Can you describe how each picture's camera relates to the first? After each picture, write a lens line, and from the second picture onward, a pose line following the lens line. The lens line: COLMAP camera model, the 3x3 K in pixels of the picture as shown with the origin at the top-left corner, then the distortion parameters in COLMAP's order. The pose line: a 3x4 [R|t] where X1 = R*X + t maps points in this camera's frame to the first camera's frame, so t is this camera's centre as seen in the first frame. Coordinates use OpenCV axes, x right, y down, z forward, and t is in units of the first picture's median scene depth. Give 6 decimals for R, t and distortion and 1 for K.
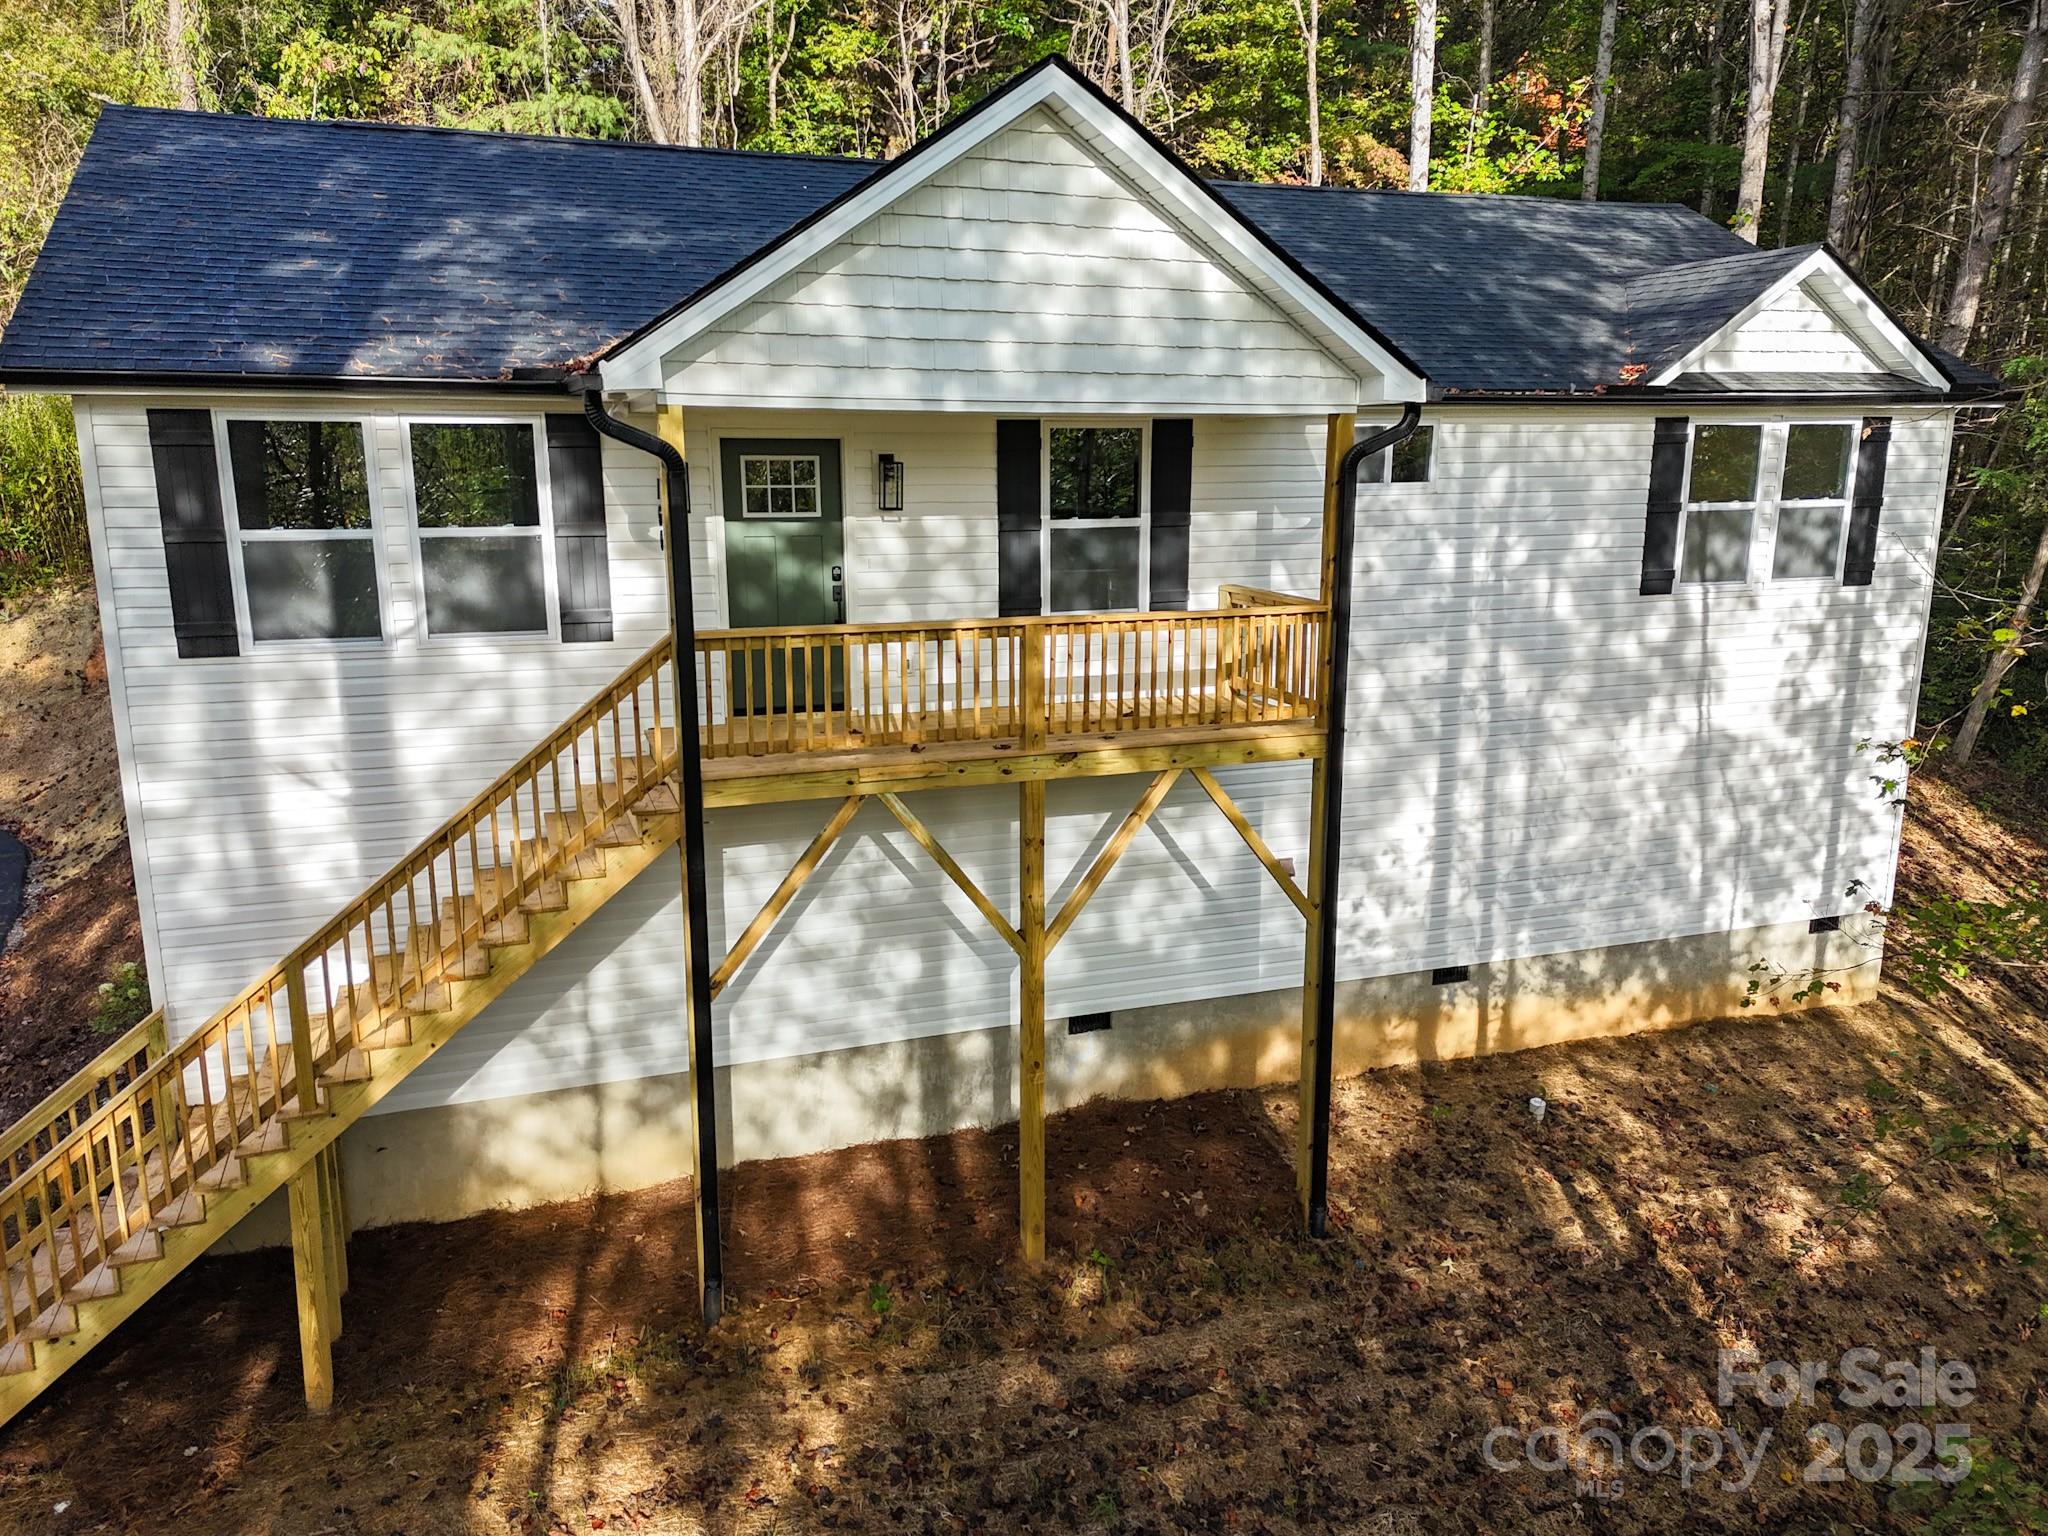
lens RADIAL K [[1476.8, 0, 1025.4], [0, 1476.8, 770.0], [0, 0, 1]] dist [0.091362, -0.090107]
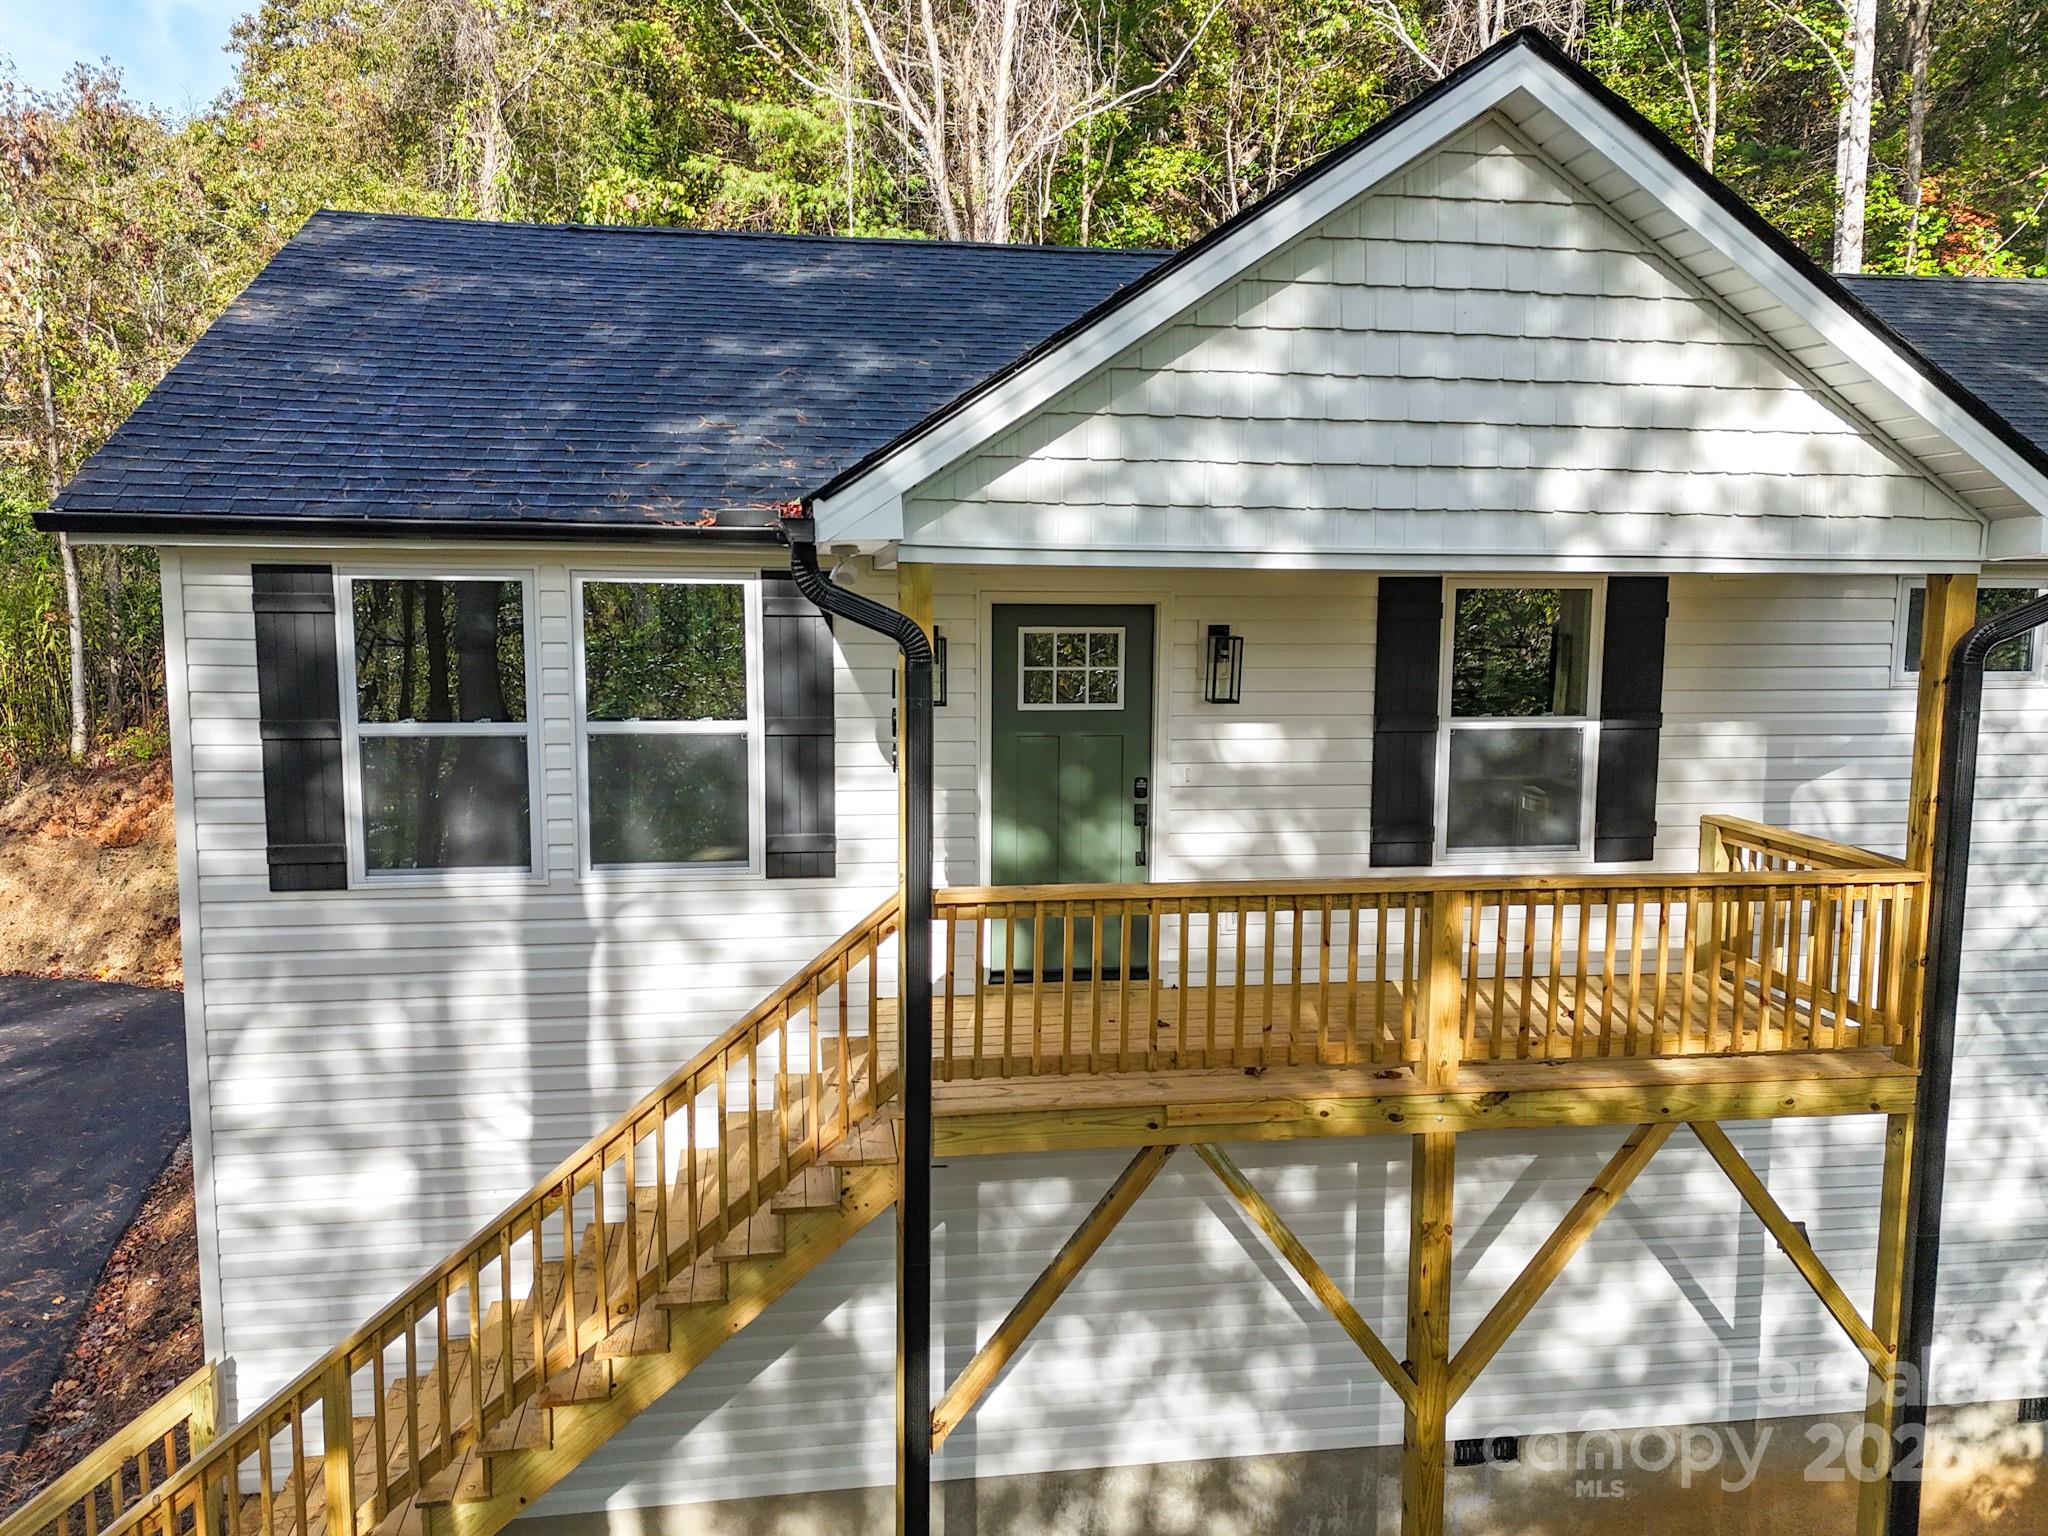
lens RADIAL K [[1476.8, 0, 1025.4], [0, 1476.8, 770.0], [0, 0, 1]] dist [0.091362, -0.090107]
pose [[0.981547, 0.032397, -0.188455, -0.047702], [-0.049160, 0.995170, -0.084970, -0.076929], [0.184792, 0.092667, 0.978399, 0.287210]]
